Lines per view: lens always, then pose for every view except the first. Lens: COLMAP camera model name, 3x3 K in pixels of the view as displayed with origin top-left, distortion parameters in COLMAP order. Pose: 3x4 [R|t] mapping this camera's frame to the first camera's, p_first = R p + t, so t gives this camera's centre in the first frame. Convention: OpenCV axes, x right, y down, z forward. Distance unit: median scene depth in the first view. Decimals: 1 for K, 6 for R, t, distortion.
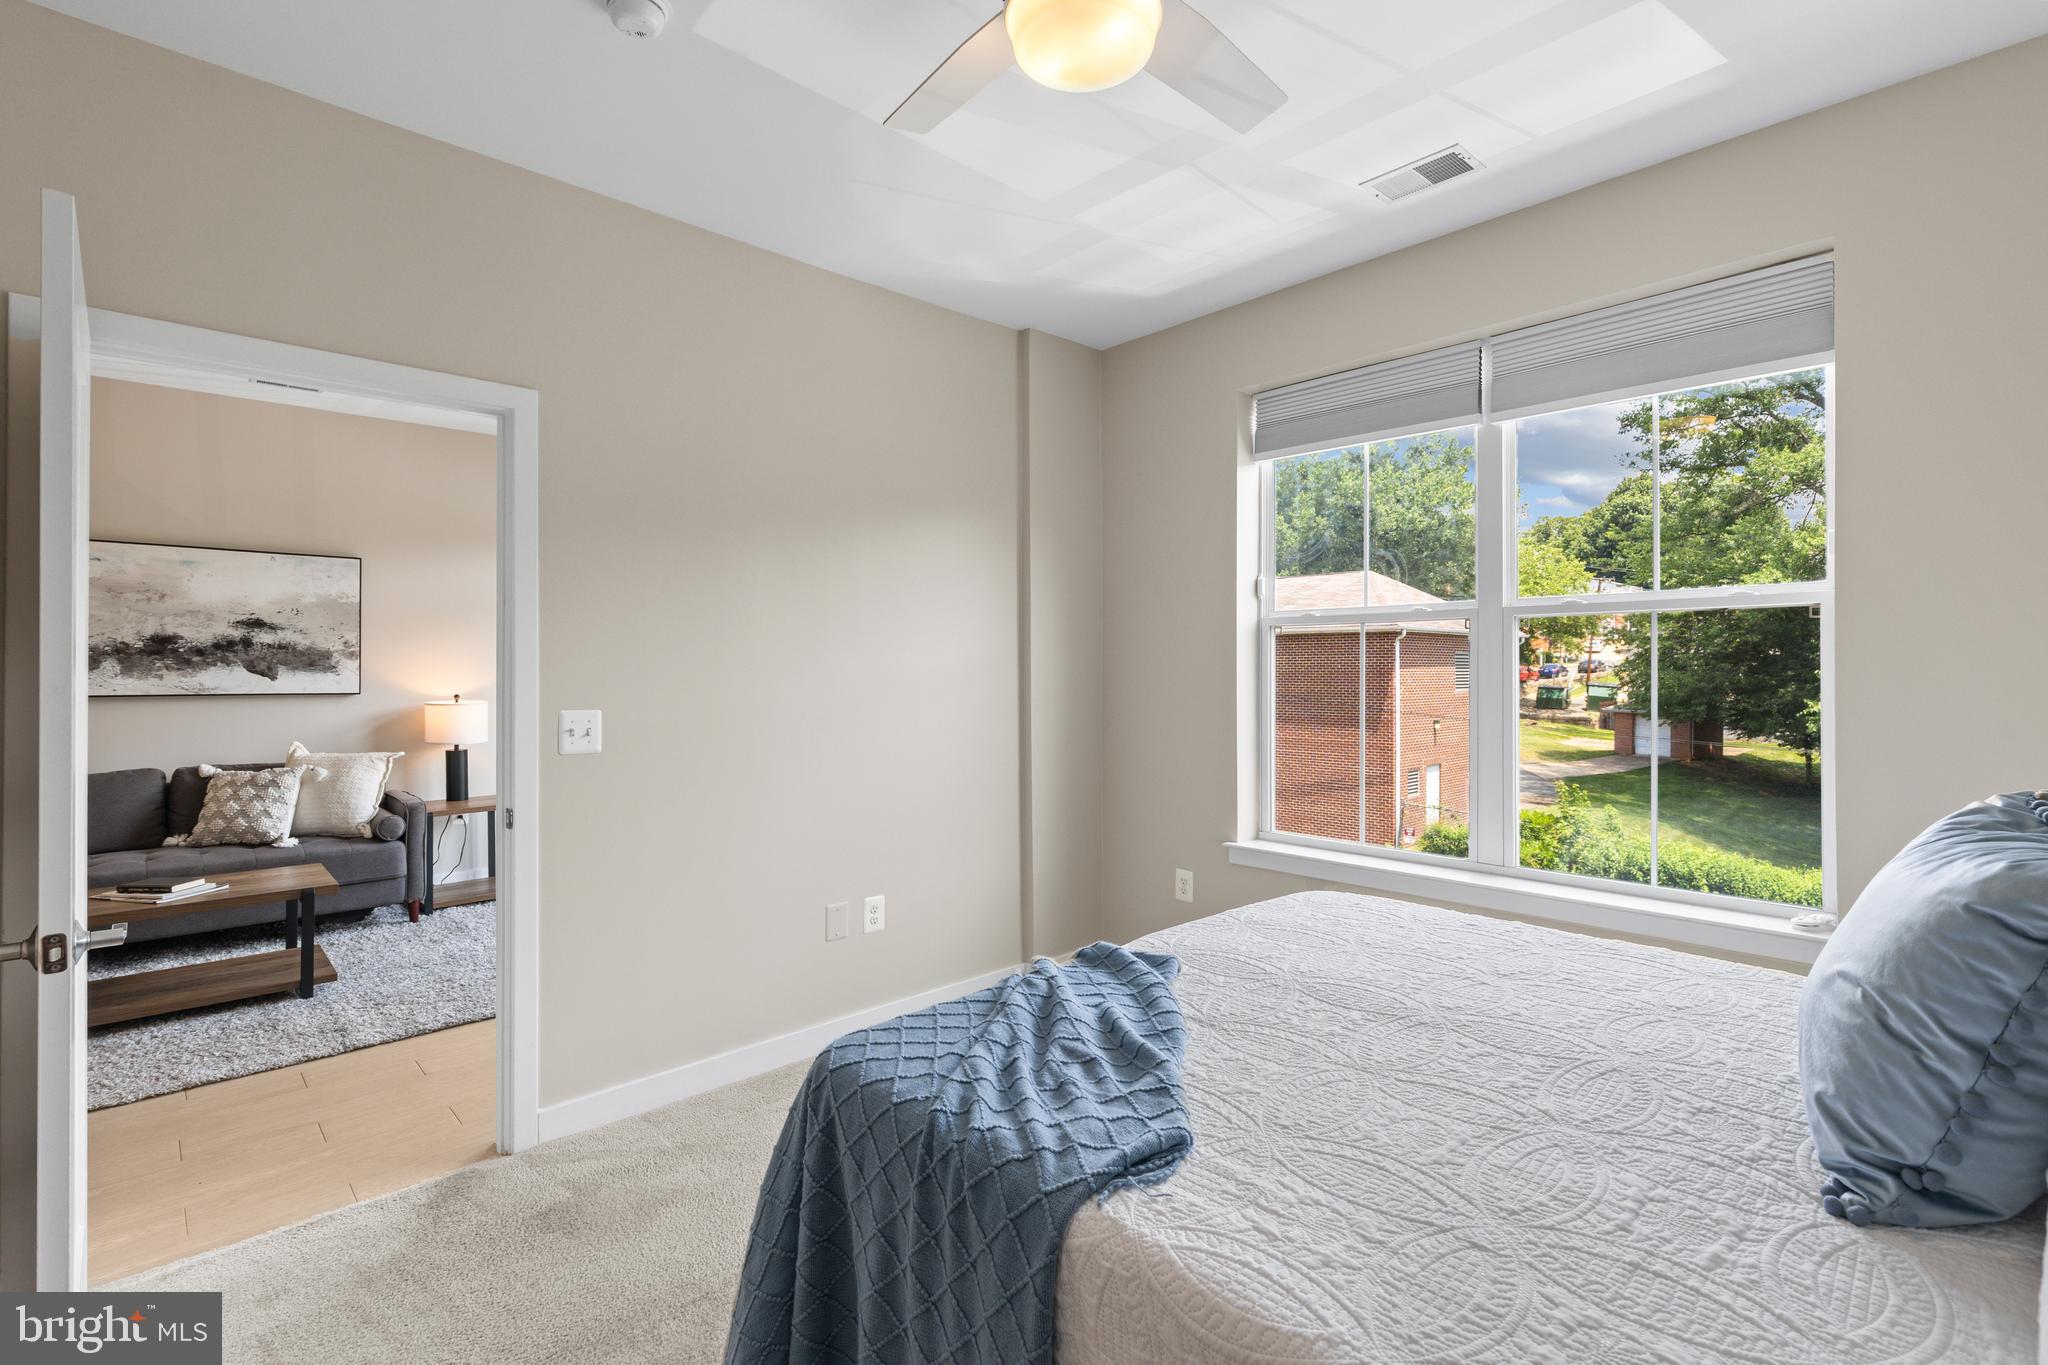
lens RADIAL K [[937.3, 0, 1031.5], [0, 937.3, 666.4], [0, 0, 1]] dist [-0.000684, -0.000263]
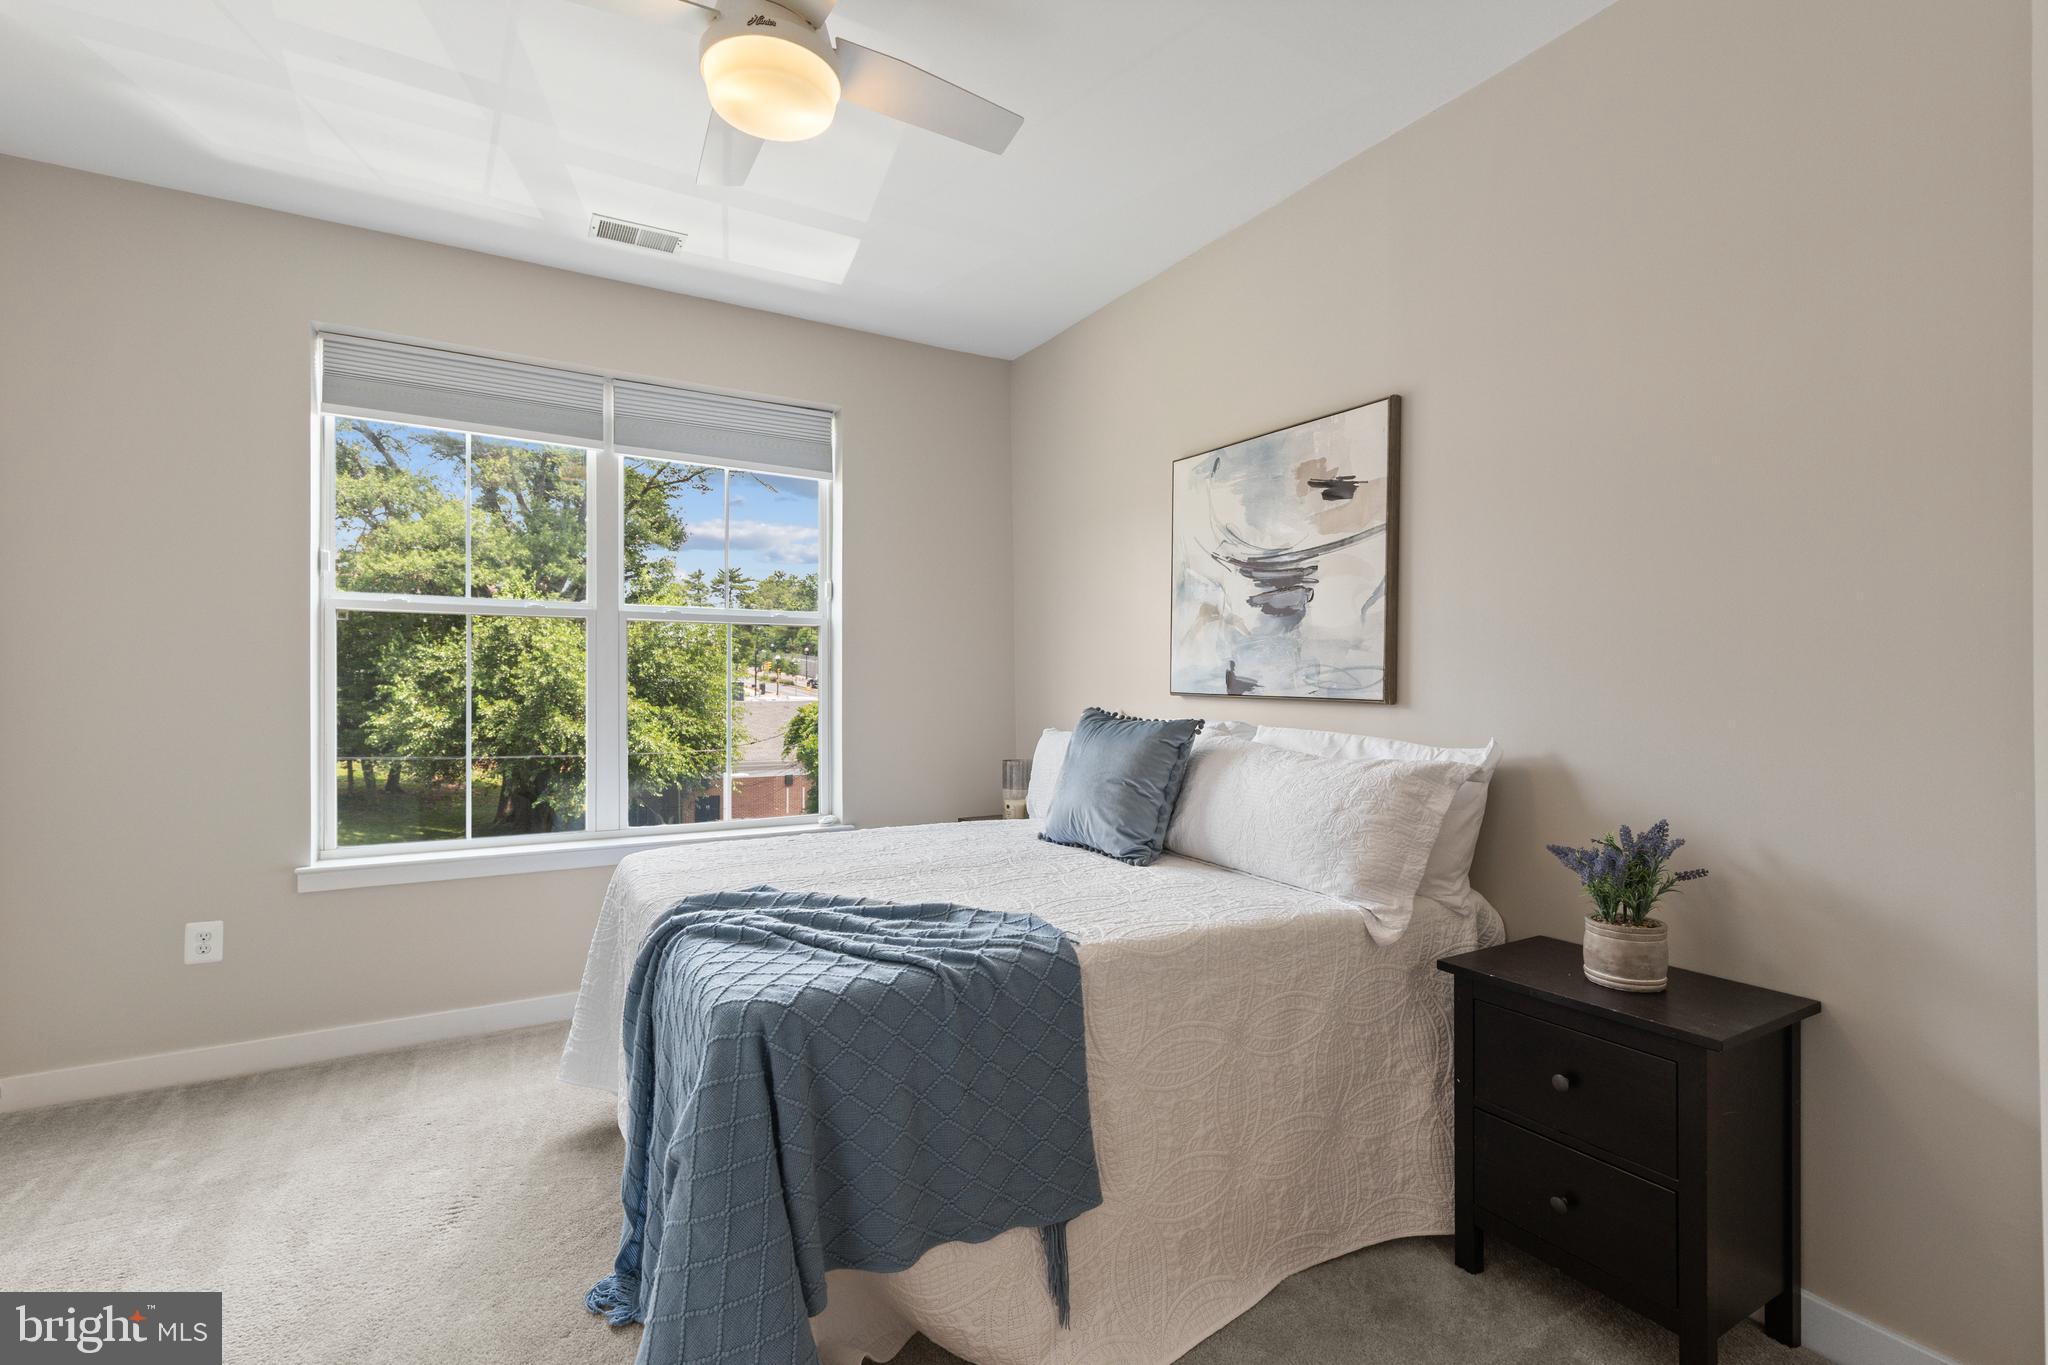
lens RADIAL K [[934.8, 0, 1028.4], [0, 934.8, 693.5], [0, 0, 1]] dist [0.004765, -0.000073]
pose [[0.232871, -0.005742, 0.972491, -0.559291], [-0.004686, 0.999964, 0.007026, 0.032403], [-0.972496, -0.006193, 0.232836, 0.234147]]
